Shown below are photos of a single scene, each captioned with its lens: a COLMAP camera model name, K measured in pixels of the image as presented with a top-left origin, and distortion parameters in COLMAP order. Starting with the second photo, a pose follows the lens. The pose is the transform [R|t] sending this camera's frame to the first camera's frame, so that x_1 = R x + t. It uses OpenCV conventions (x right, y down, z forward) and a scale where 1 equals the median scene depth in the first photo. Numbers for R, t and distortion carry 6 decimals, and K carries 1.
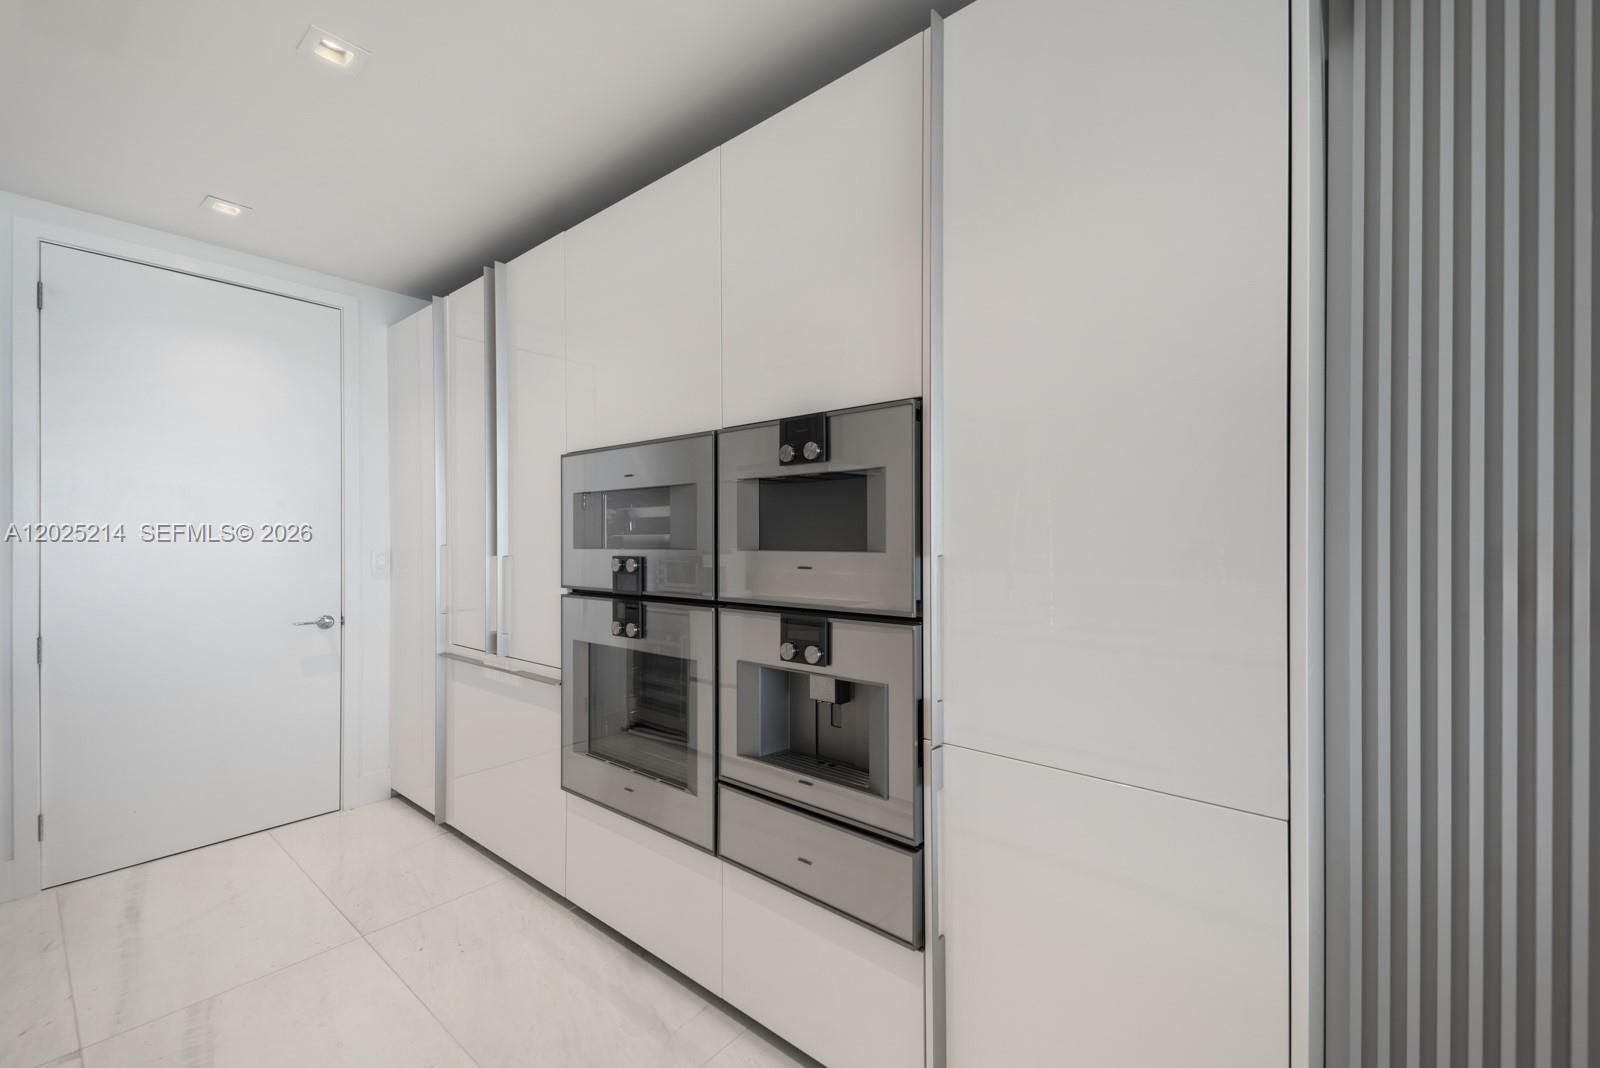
lens RADIAL K [[650.2, 0, 810.0], [0, 650.2, 539.1], [0, 0, 1]] dist [0.014817, -0.006568]
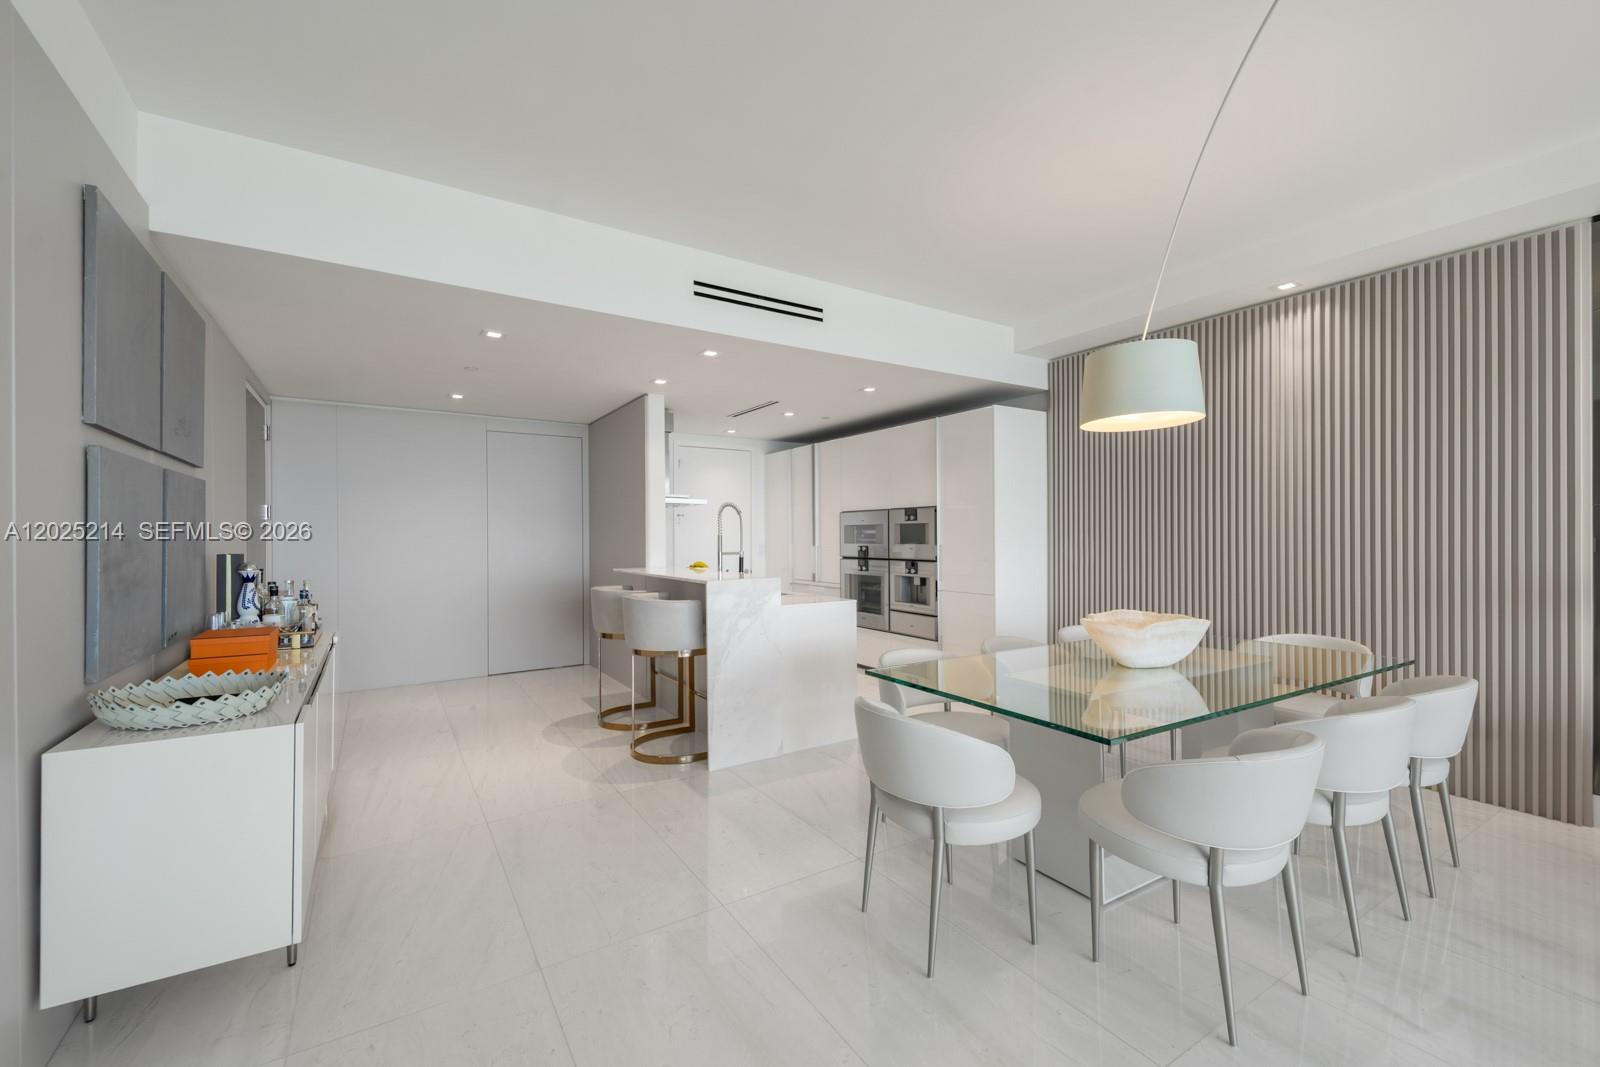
lens RADIAL K [[650.2, 0, 801.5], [0, 650.2, 533.5], [0, 0, 1]] dist [0.014817, -0.006568]
pose [[0.949083, -0.007942, -0.314927, 0.524704], [0.008902, 0.999959, 0.001610, -0.049584], [0.314902, -0.004332, 0.949114, -2.523740]]
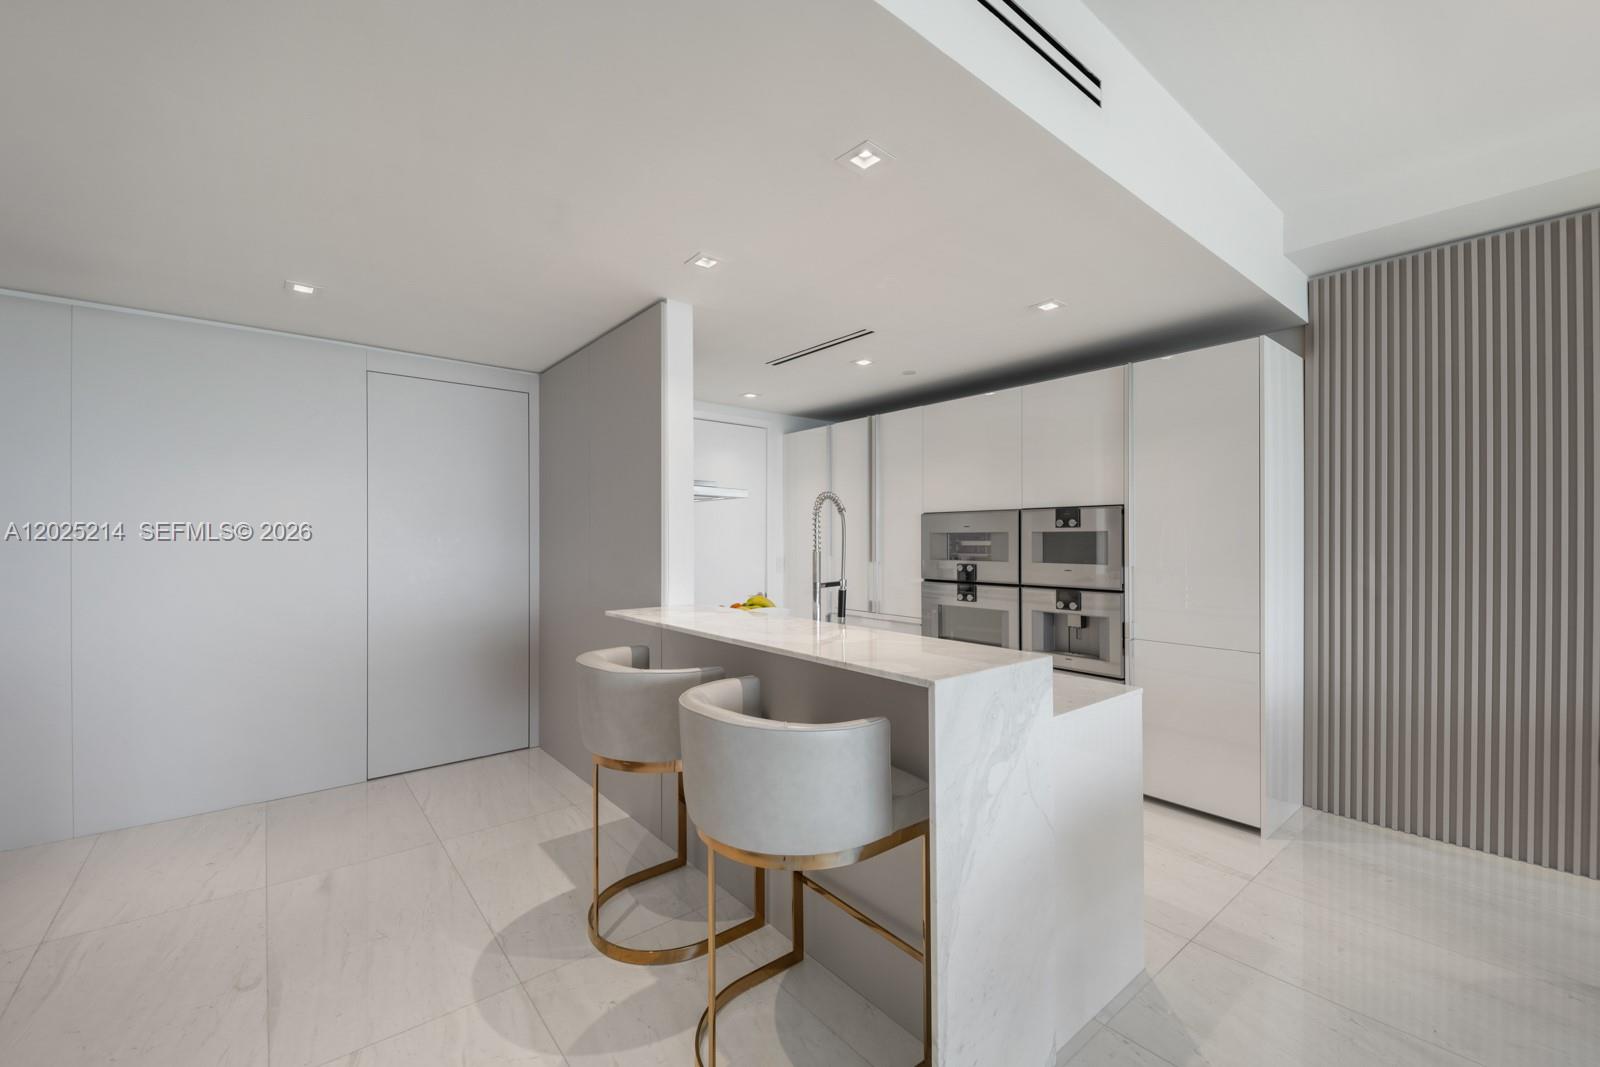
lens RADIAL K [[650.2, 0, 800.5], [0, 650.2, 537.9], [0, 0, 1]] dist [0.014817, -0.006568]
pose [[0.978793, -0.002325, -0.204839, -0.443625], [0.002890, 0.999993, 0.002457, -0.078842], [0.204832, -0.002997, 0.978793, -1.438681]]
